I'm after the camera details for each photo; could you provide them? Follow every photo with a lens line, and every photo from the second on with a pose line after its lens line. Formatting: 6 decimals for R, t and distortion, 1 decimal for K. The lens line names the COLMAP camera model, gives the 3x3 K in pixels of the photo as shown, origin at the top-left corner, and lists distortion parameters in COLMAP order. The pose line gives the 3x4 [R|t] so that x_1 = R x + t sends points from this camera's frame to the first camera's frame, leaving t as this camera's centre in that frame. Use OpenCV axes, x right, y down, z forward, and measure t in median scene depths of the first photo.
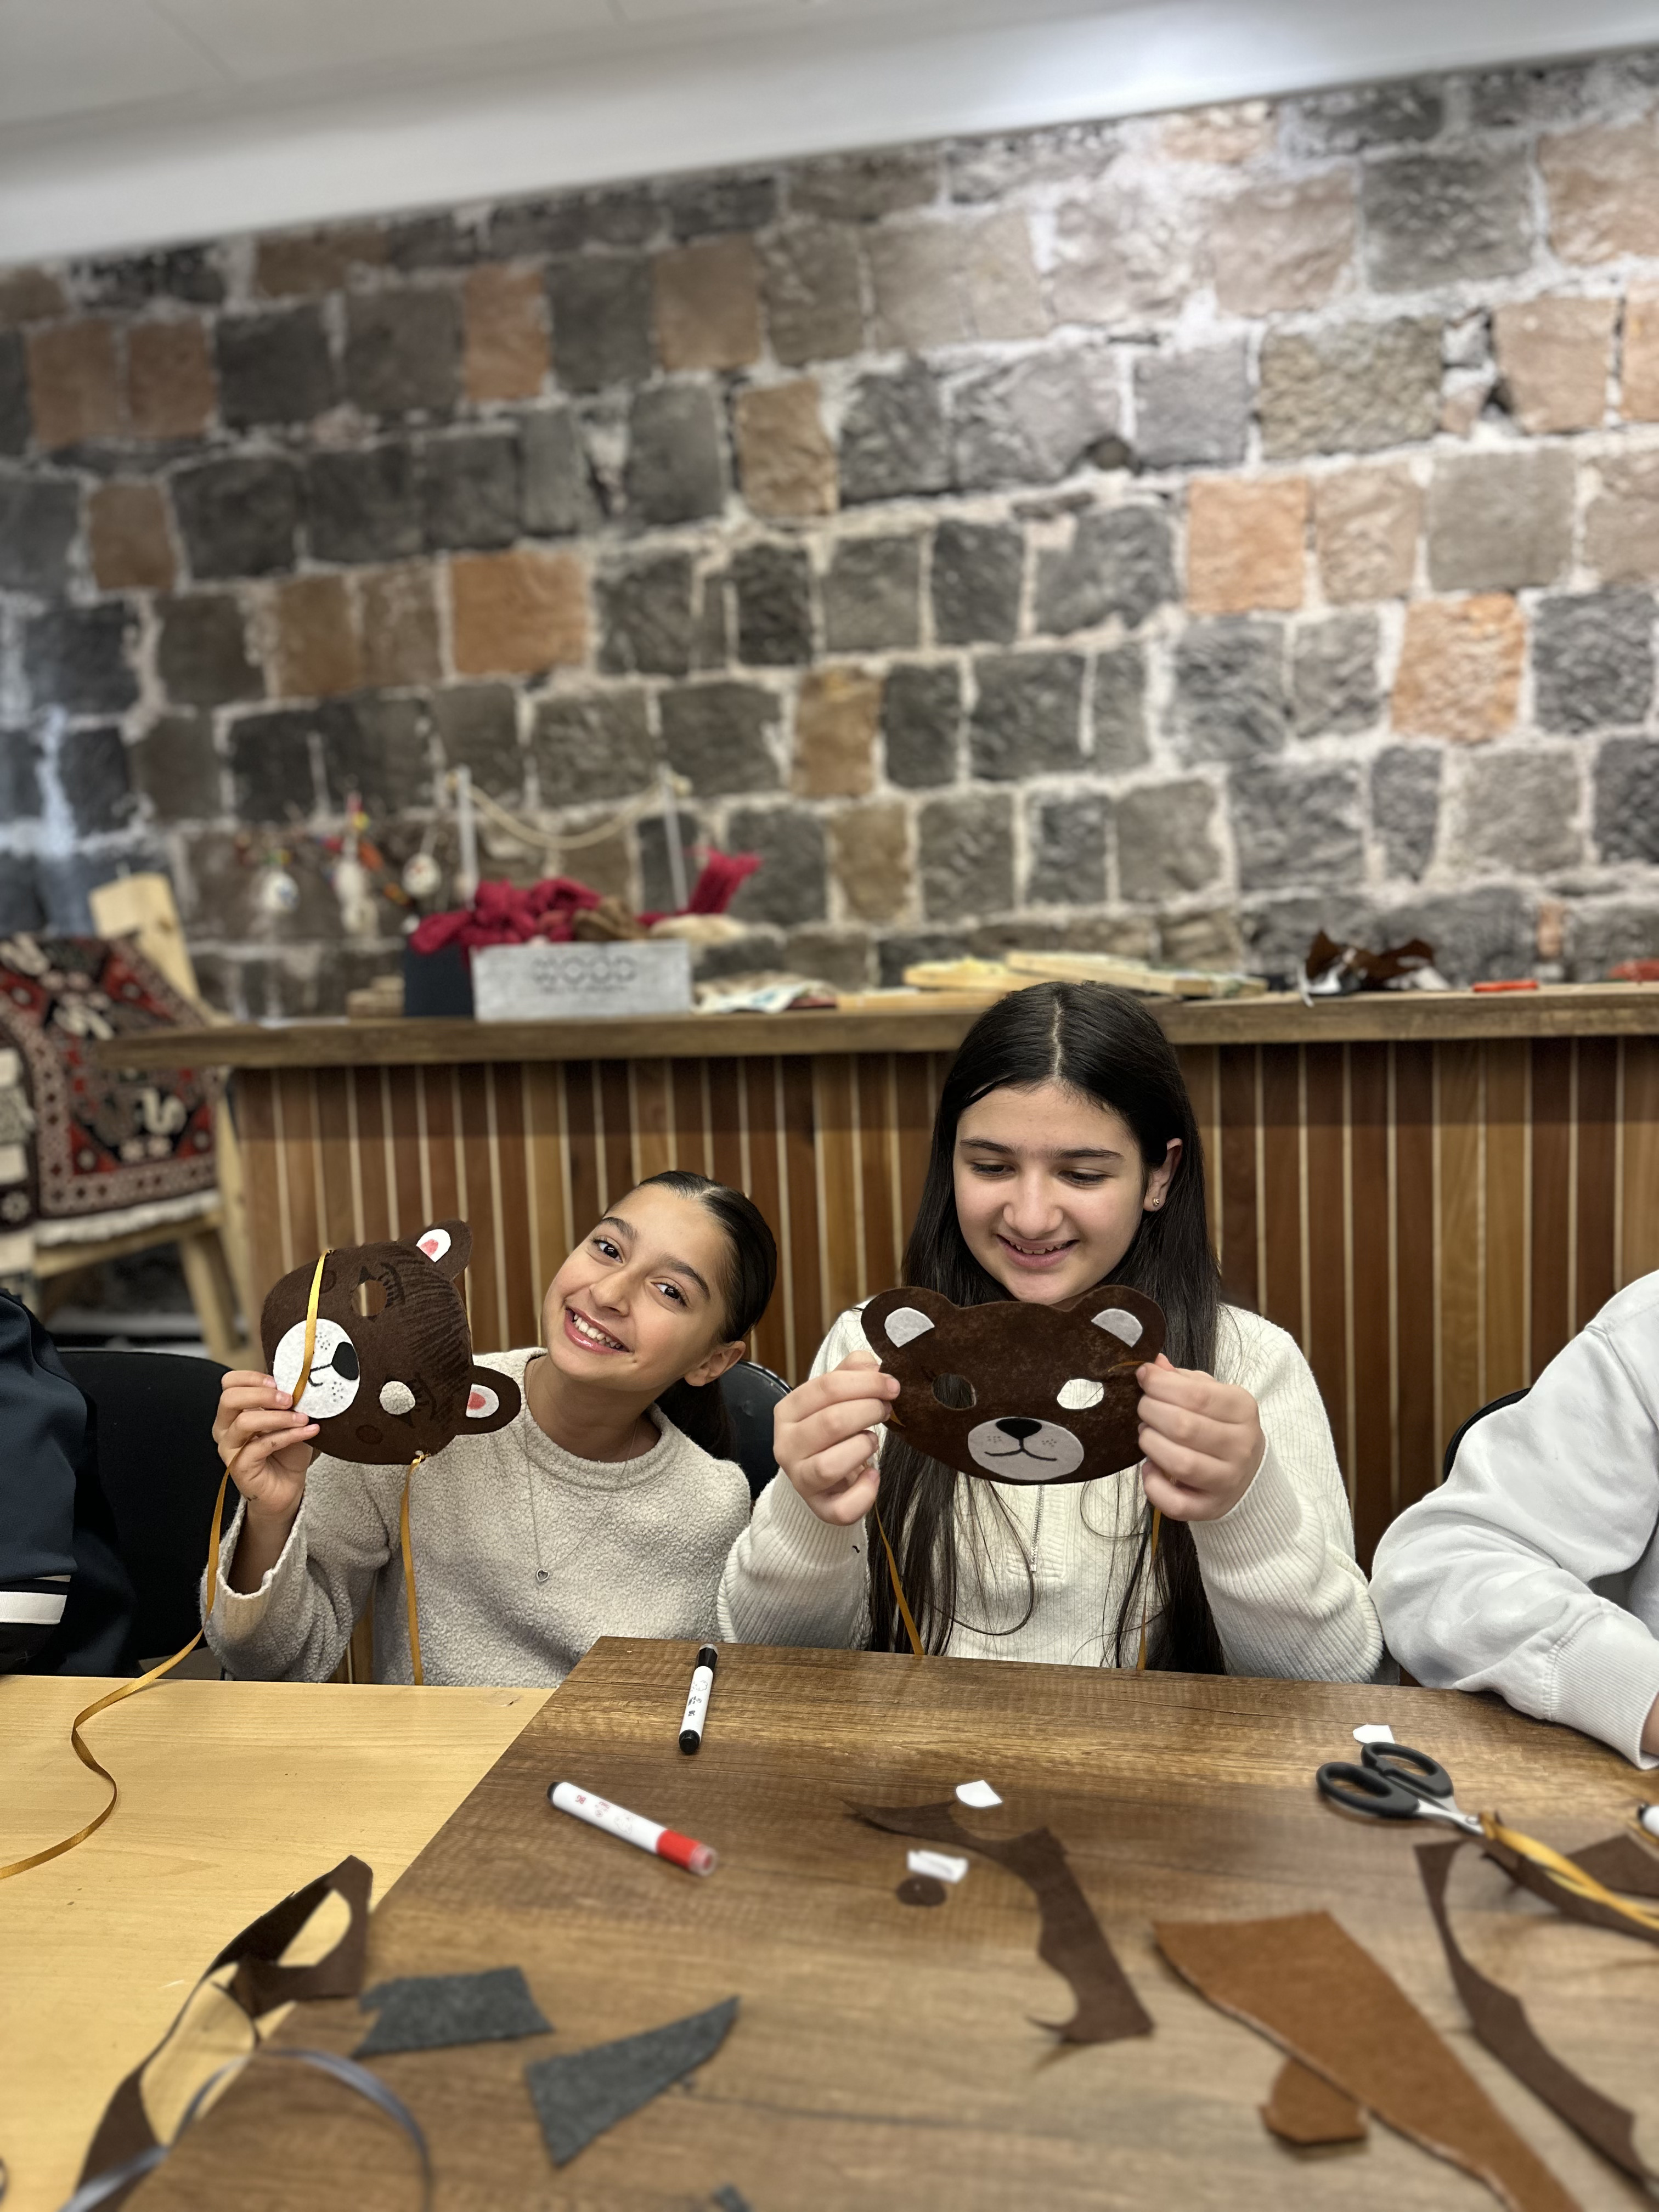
lens RADIAL K [[1585.0, 0, 829.5], [0, 1585.0, 1106.0], [0, 0, 1]] dist [0.090995, -0.148650]
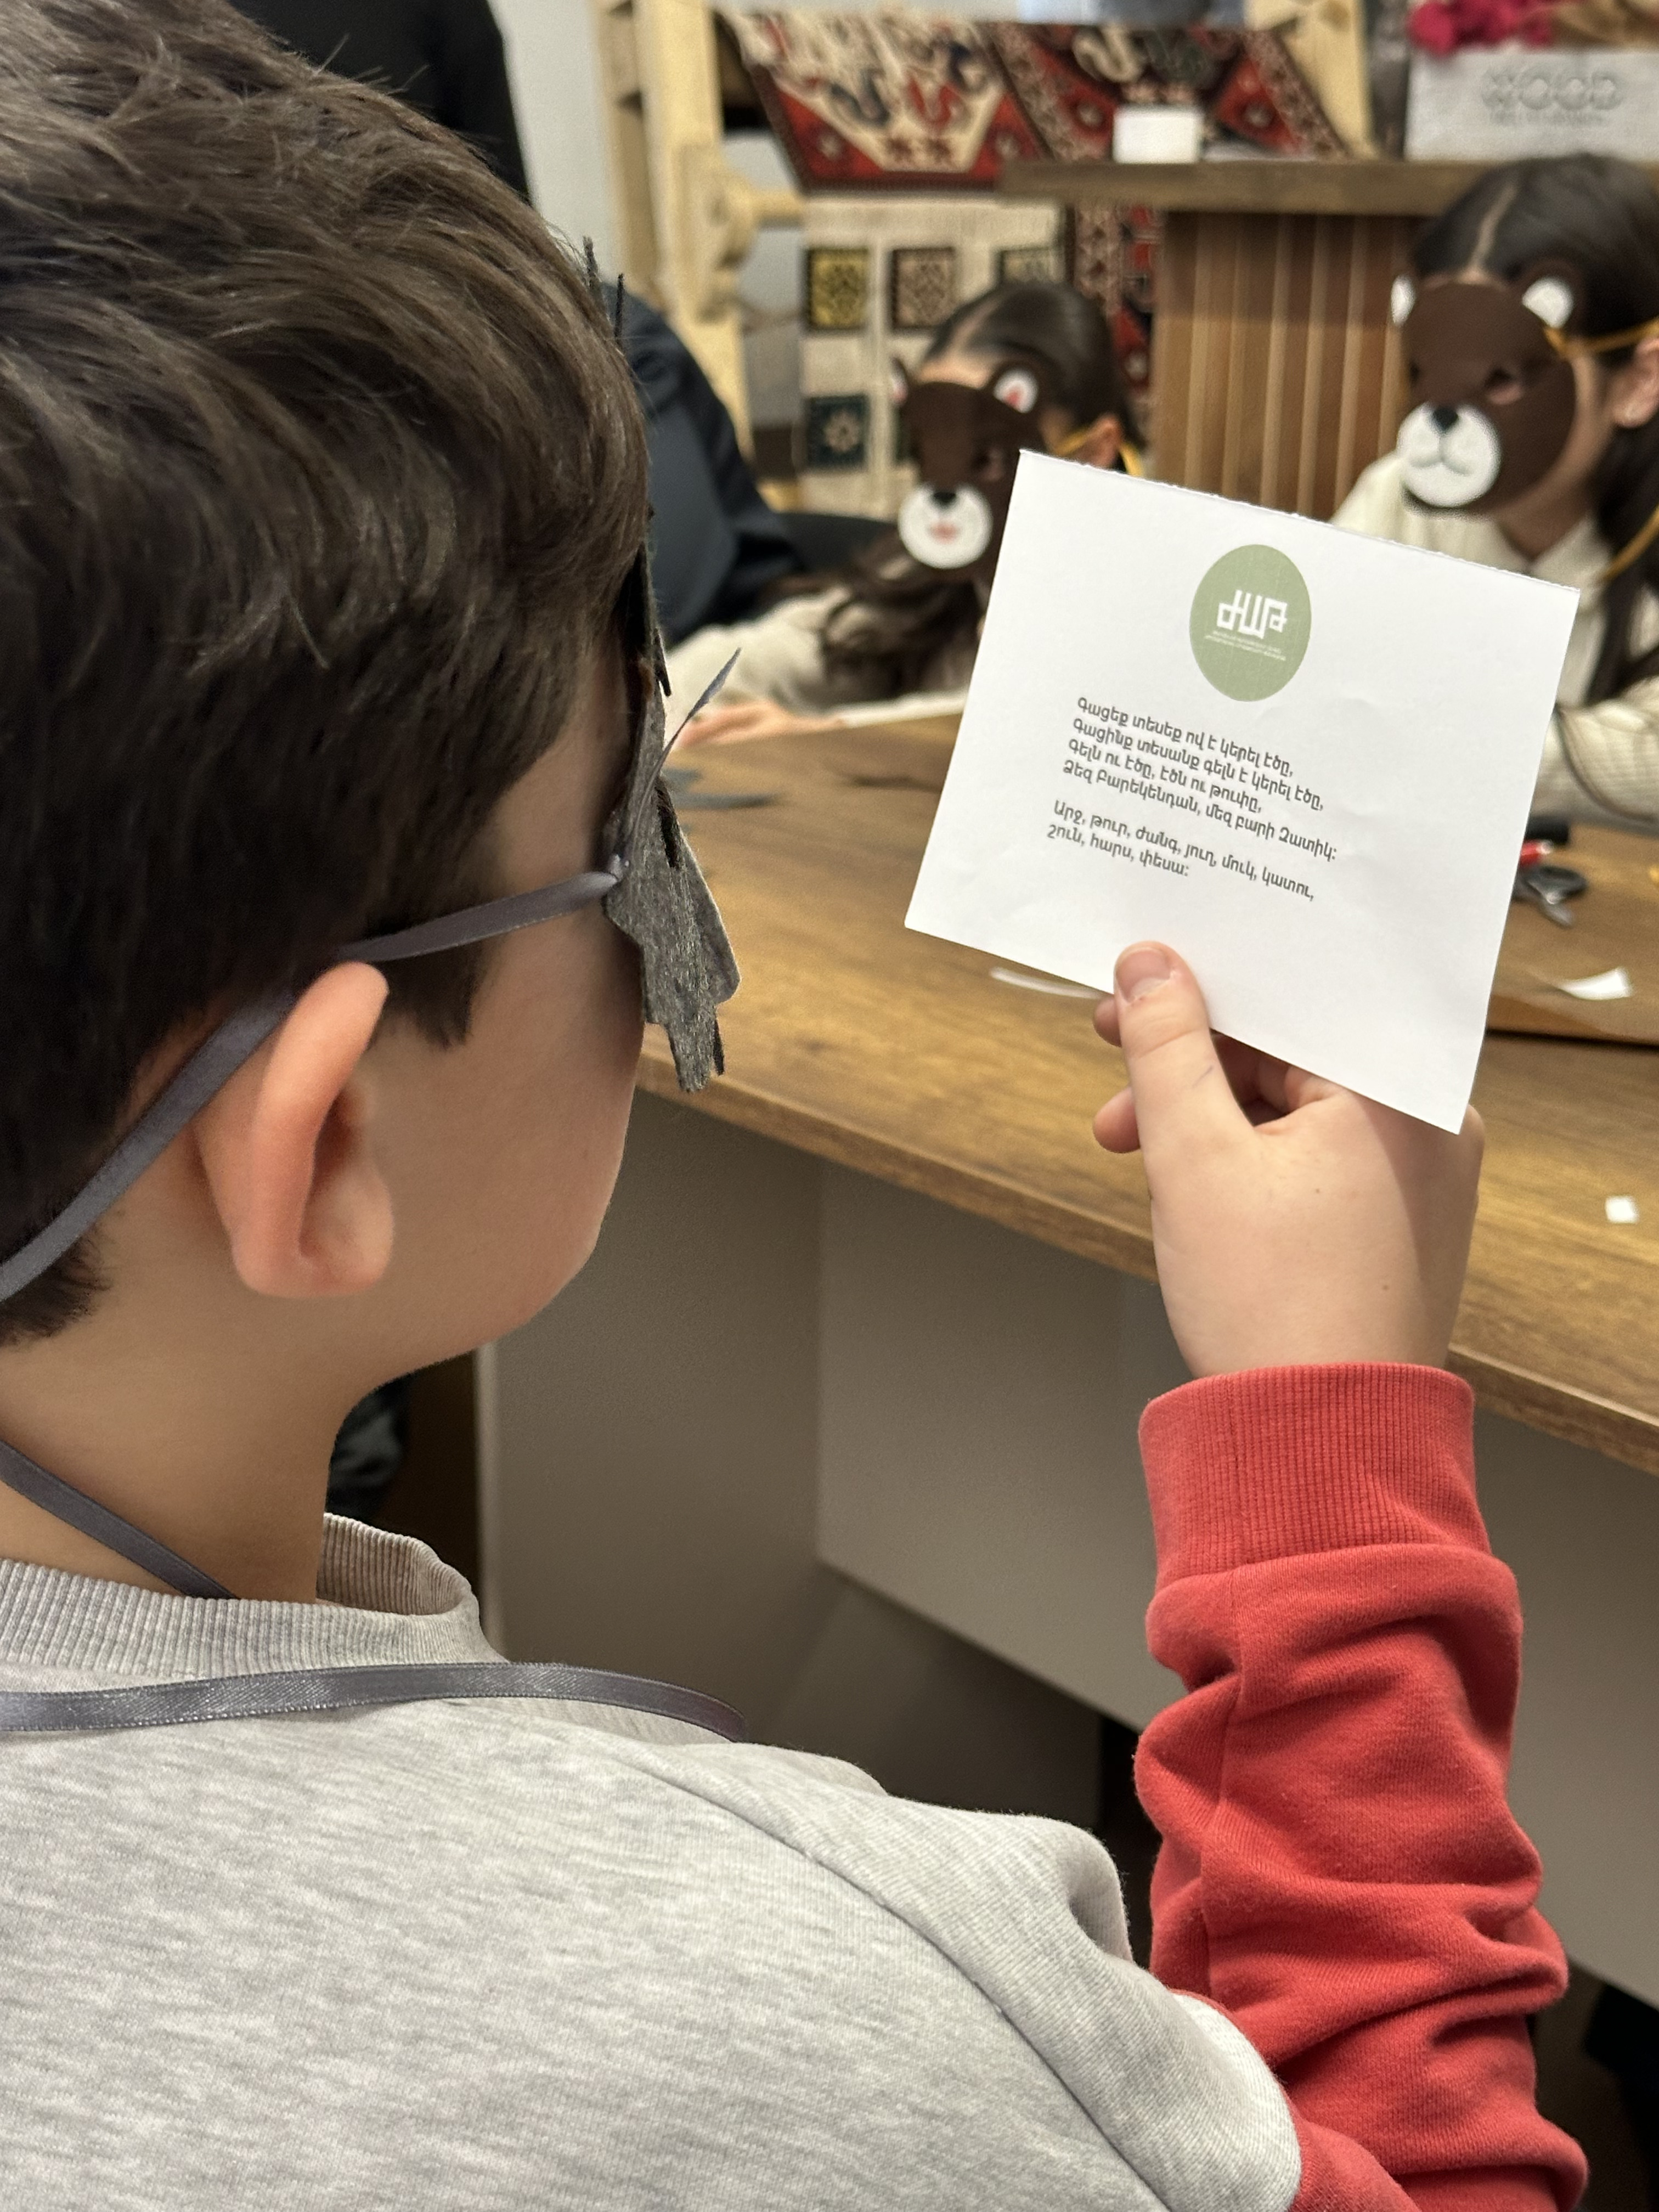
lens RADIAL K [[3129.8, 0, 829.5], [0, 3129.8, 1106.0], [0, 0, 1]] dist [0.099377, 0.011328]
pose [[0.793449, 0.221156, -0.567035, 0.265735], [-0.092221, 0.964576, 0.247161, 0.016617], [0.601609, -0.143817, 0.785737, -0.201267]]
